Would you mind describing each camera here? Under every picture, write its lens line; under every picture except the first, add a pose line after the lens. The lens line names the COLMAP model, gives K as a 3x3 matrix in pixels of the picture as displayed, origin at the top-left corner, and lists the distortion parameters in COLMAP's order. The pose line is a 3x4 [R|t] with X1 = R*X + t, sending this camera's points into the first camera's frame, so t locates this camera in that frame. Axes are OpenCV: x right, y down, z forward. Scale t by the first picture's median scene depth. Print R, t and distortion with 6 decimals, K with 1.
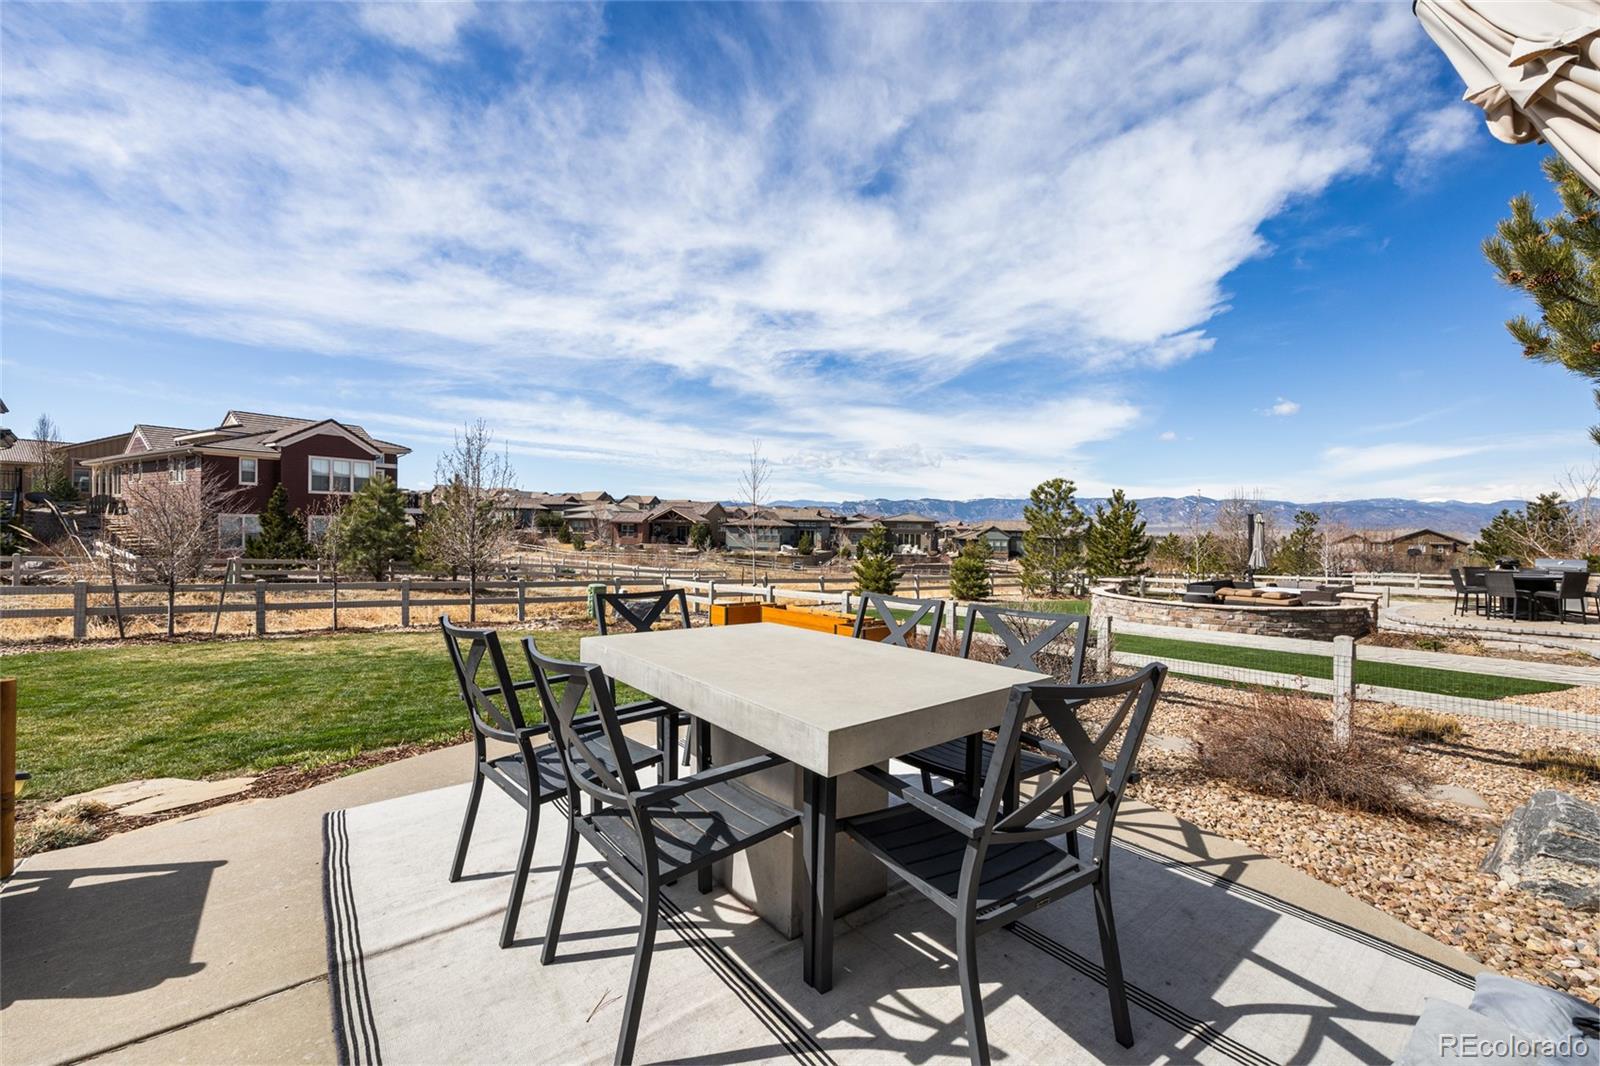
lens RADIAL K [[644.0, 0, 798.3], [0, 644.0, 529.4], [0, 0, 1]] dist [0.000204, 0.000880]
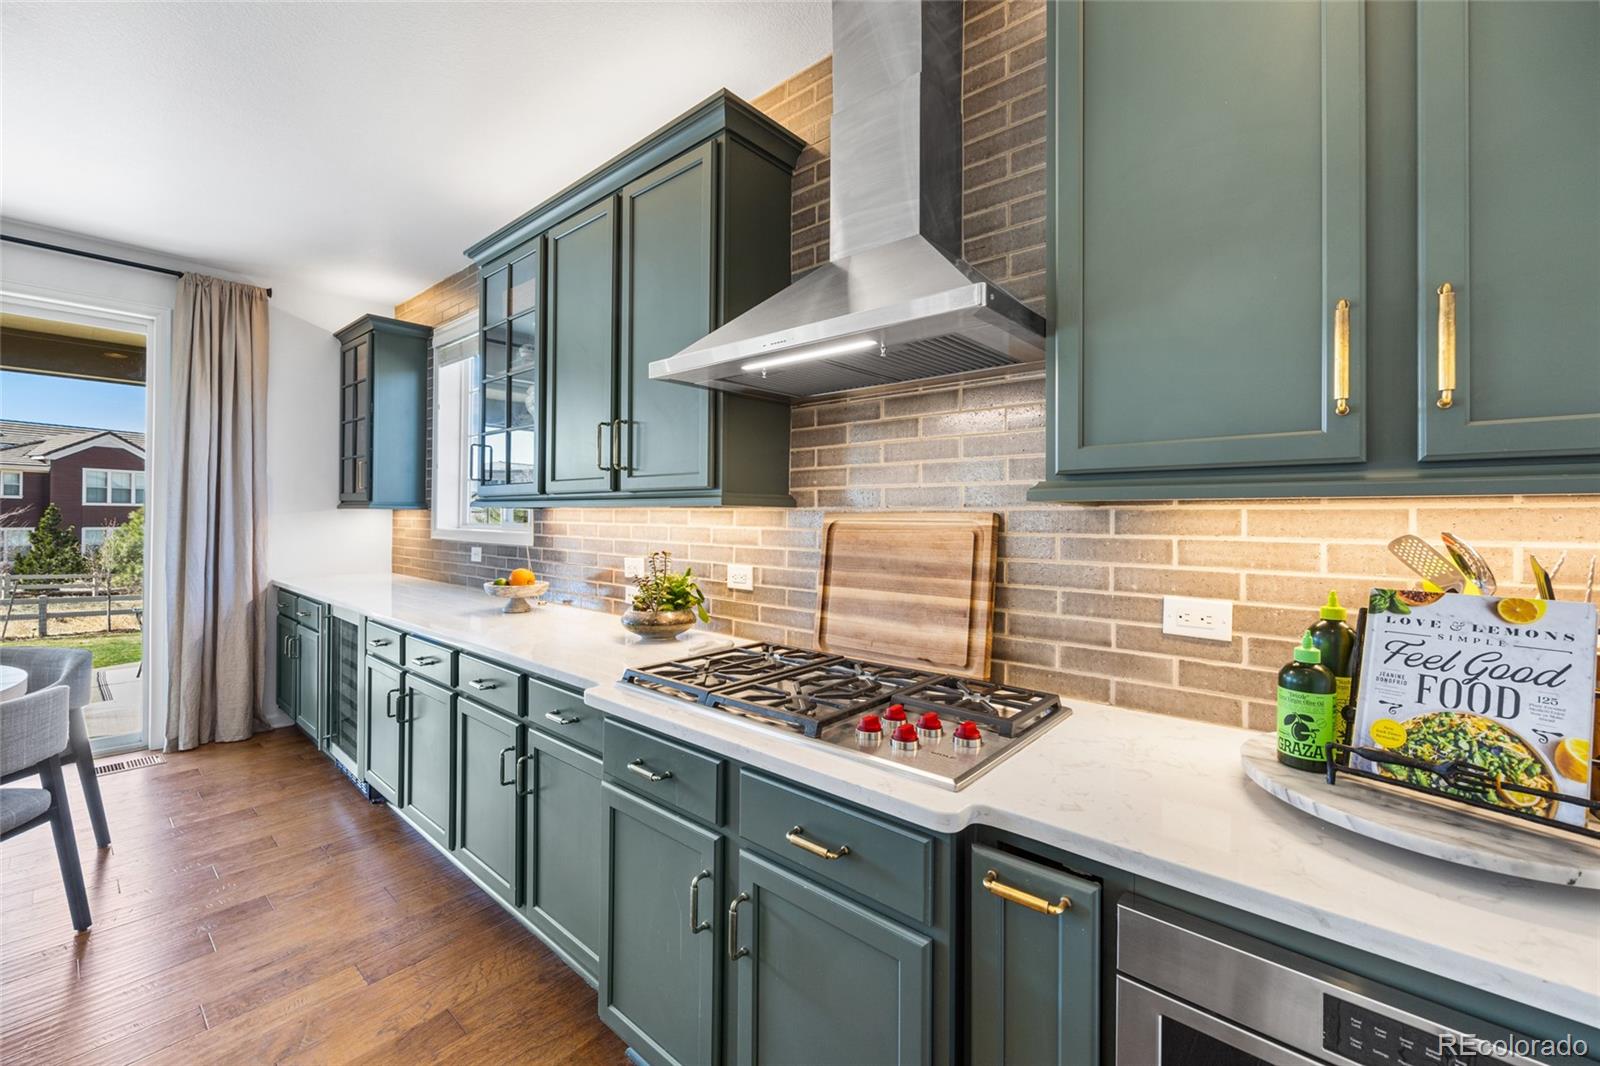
lens RADIAL K [[644.0, 0, 790.3], [0, 644.0, 511.9], [0, 0, 1]] dist [0.000204, 0.000880]
pose [[0.983151, -0.006973, 0.182663, 0.217368], [0.010190, 0.999809, -0.016679, -0.027776], [-0.182511, 0.018259, 0.983034, -0.293525]]
